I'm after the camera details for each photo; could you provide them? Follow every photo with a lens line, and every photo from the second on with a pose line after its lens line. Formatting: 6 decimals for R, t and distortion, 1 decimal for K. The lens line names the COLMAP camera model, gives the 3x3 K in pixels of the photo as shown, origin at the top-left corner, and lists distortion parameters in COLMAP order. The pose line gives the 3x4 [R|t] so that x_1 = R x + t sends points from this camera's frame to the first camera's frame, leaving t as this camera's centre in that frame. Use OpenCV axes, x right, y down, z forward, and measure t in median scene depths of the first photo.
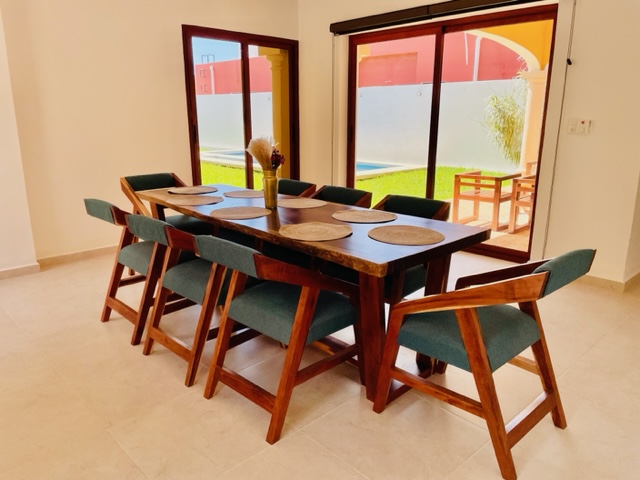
lens RADIAL K [[489.2, 0, 320.2], [0, 489.2, 240.3], [0, 0, 1]] dist [-0.000722, -0.000070]
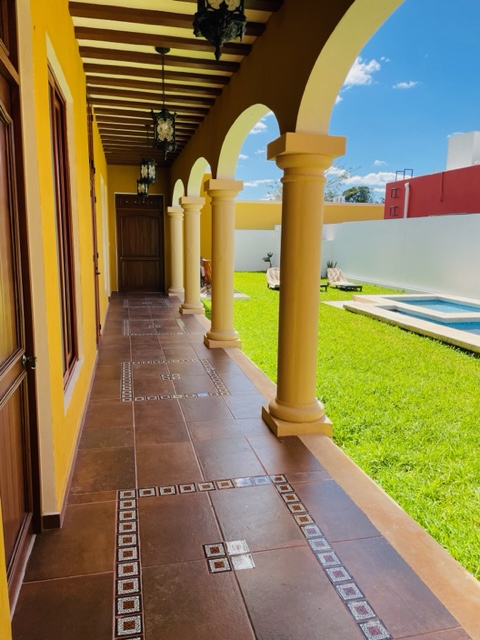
lens RADIAL K [[489.2, 0, 240.5], [0, 489.2, 320.2], [0, 0, 1]] dist [-0.000722, -0.000070]
pose [[0.861239, 0.092974, -0.499623, -0.041036], [-0.138416, 0.988869, -0.054582, -0.059426], [0.488987, 0.116164, 0.864522, 0.220017]]
